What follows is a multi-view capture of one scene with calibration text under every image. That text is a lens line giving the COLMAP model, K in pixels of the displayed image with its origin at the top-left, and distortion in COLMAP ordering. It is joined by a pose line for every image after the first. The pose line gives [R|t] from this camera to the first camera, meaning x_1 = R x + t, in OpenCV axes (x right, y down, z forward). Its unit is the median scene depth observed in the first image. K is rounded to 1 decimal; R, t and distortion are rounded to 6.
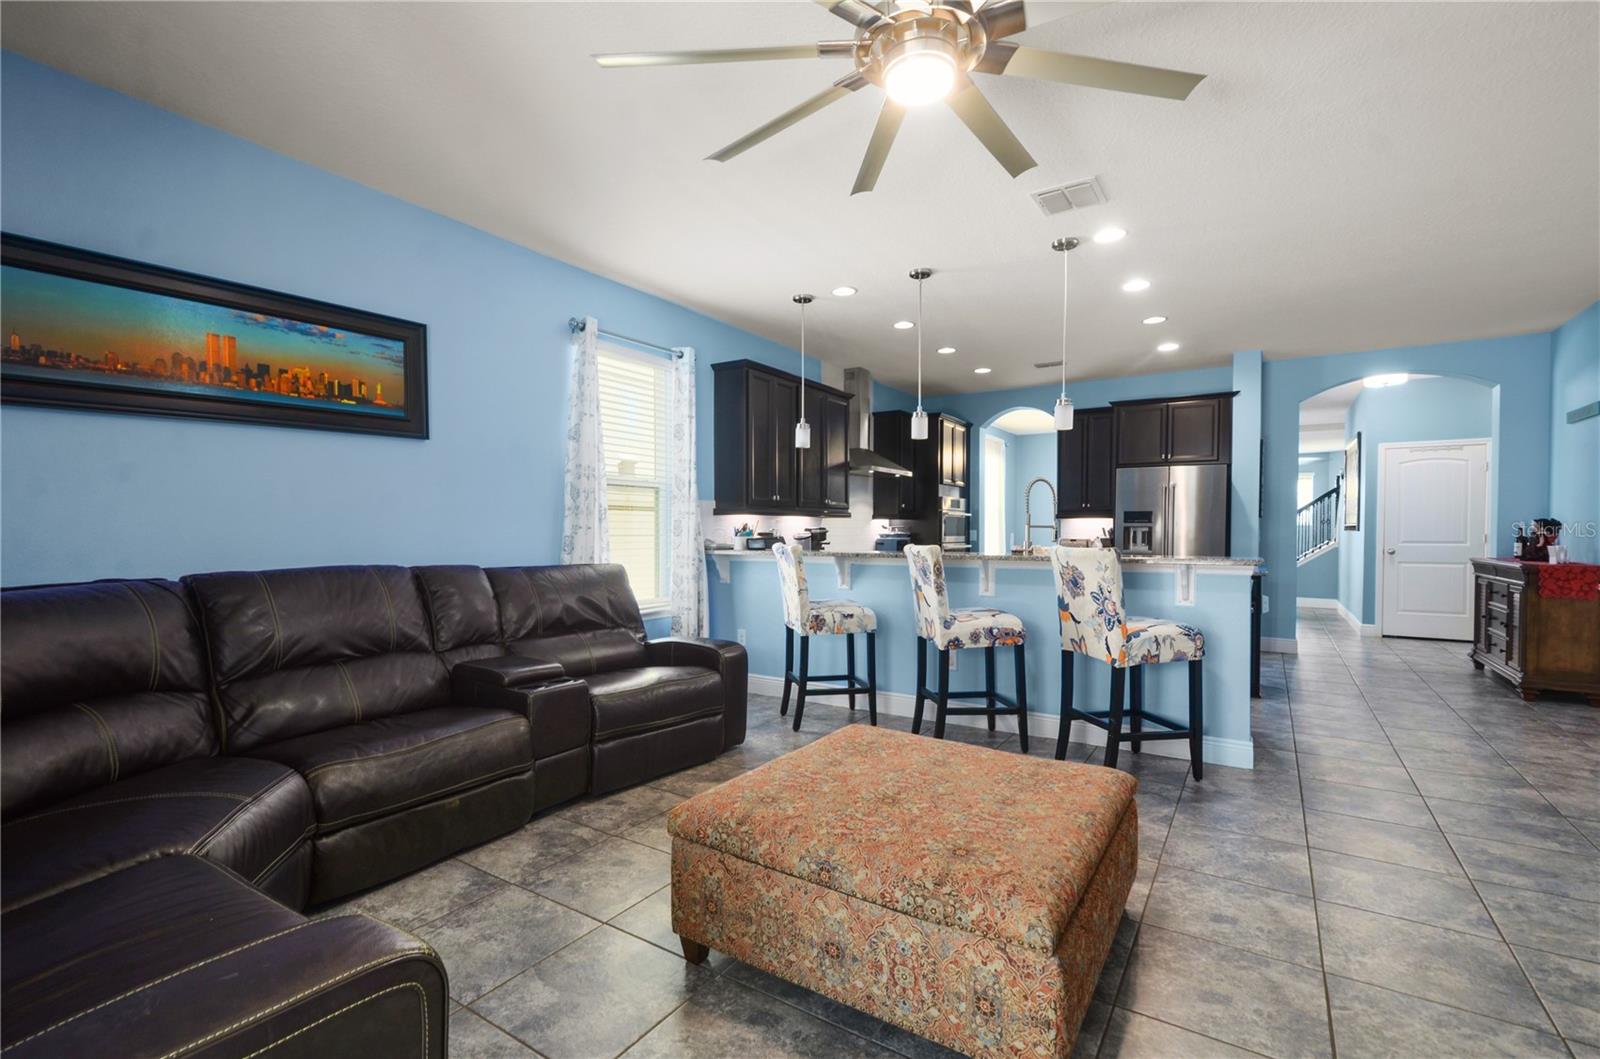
lens RADIAL K [[721.1, 0, 796.8], [0, 721.1, 539.6], [0, 0, 1]] dist [0.003807, -0.000242]
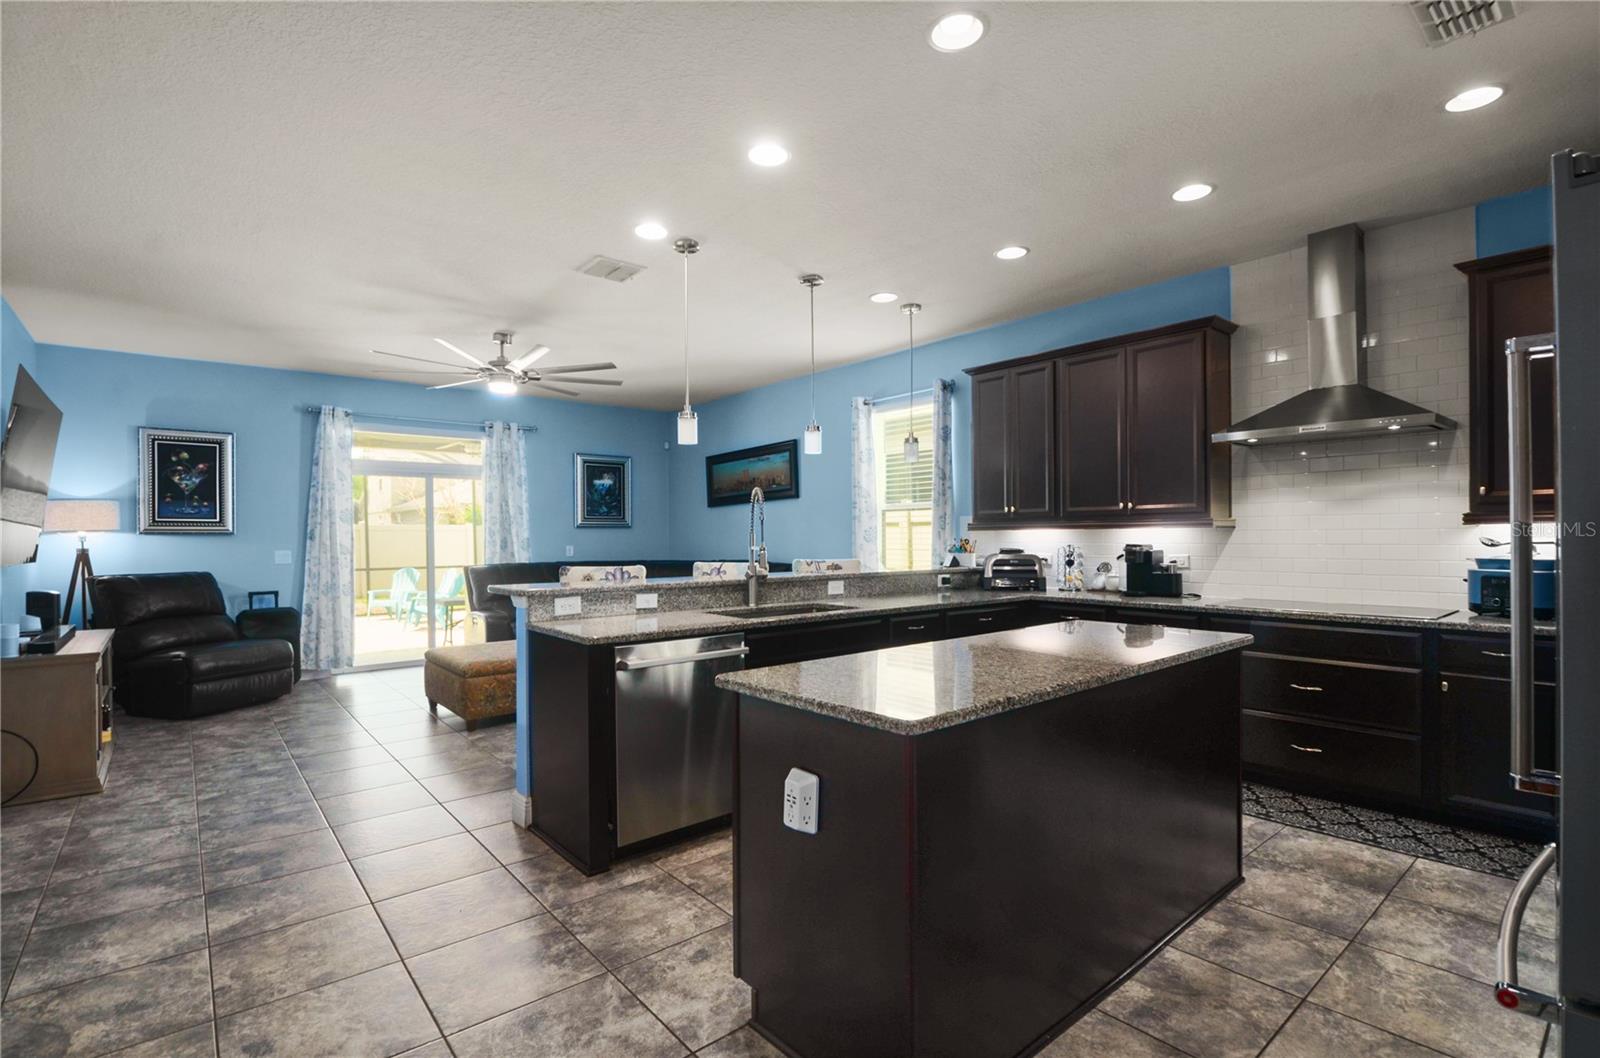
lens RADIAL K [[744.9, 0, 802.1], [0, 744.9, 535.1], [0, 0, 1]] dist [-0.006779, -0.001986]
pose [[-0.288823, -0.000128, -0.957382, 1.557397], [-0.004674, 0.999988, 0.001276, -0.045577], [0.957371, 0.004844, -0.288820, 1.775146]]
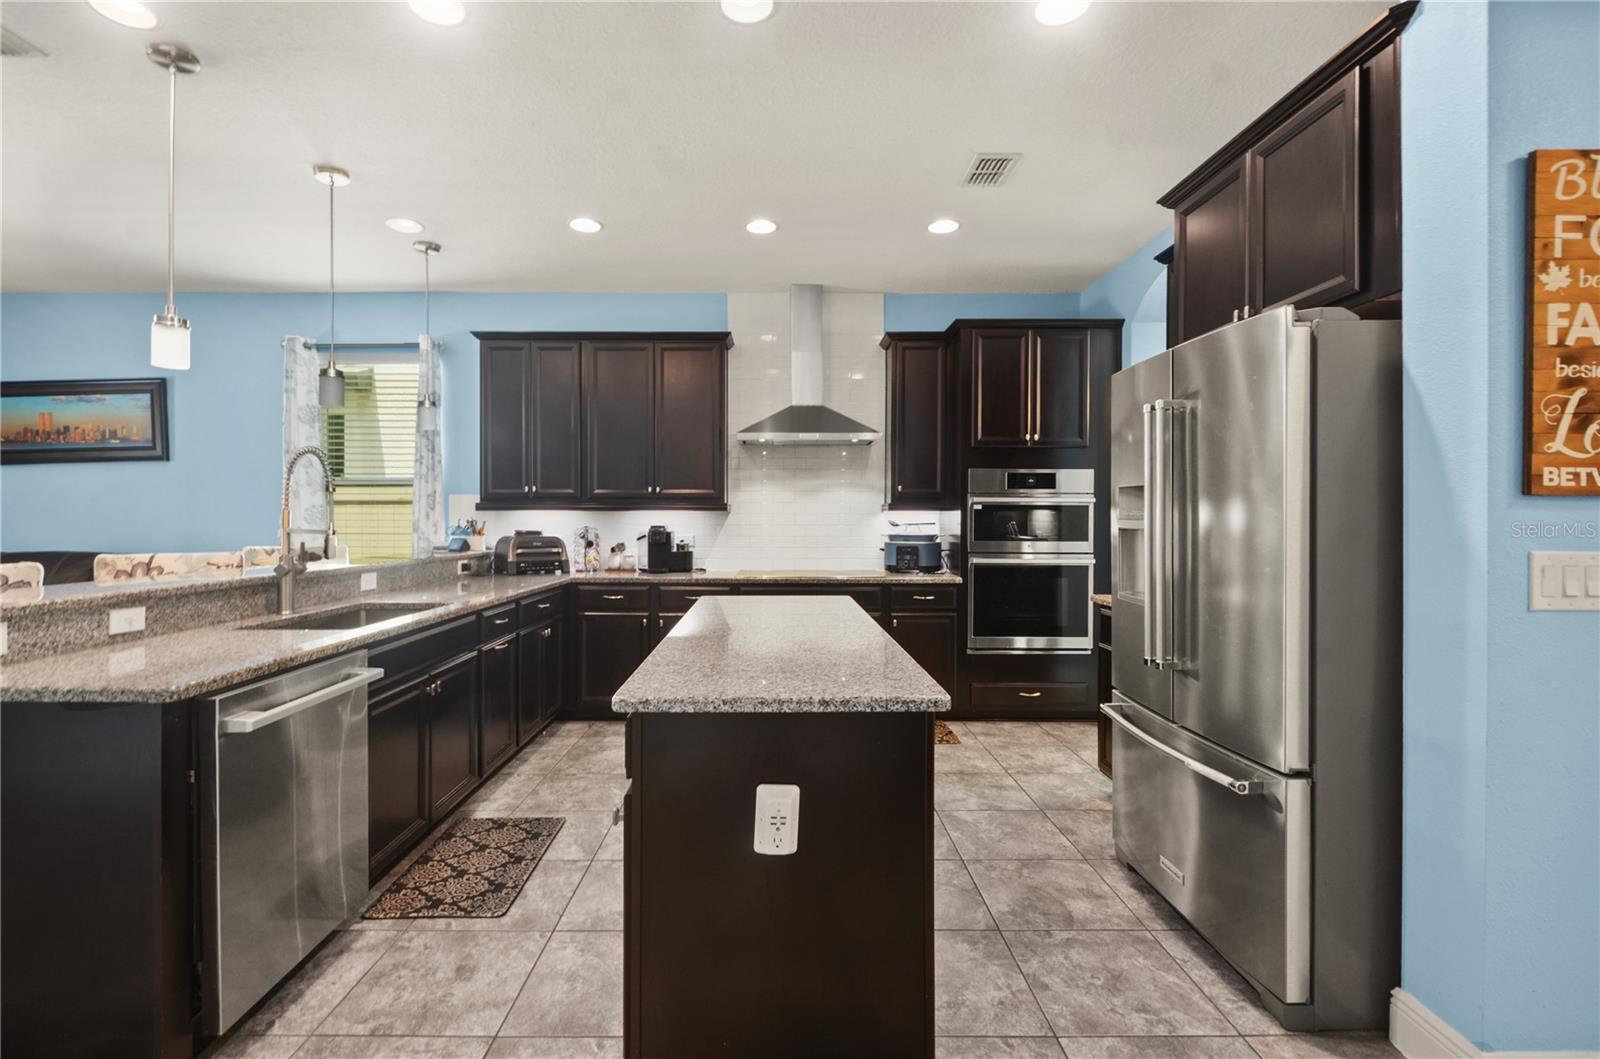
lens RADIAL K [[721.1, 0, 796.3], [0, 721.1, 516.8], [0, 0, 1]] dist [0.003807, -0.000242]
pose [[0.542296, -0.000931, -0.840187, 1.433570], [-0.010556, 0.999913, -0.007921, -0.038660], [0.840121, 0.013164, 0.542239, 1.406023]]
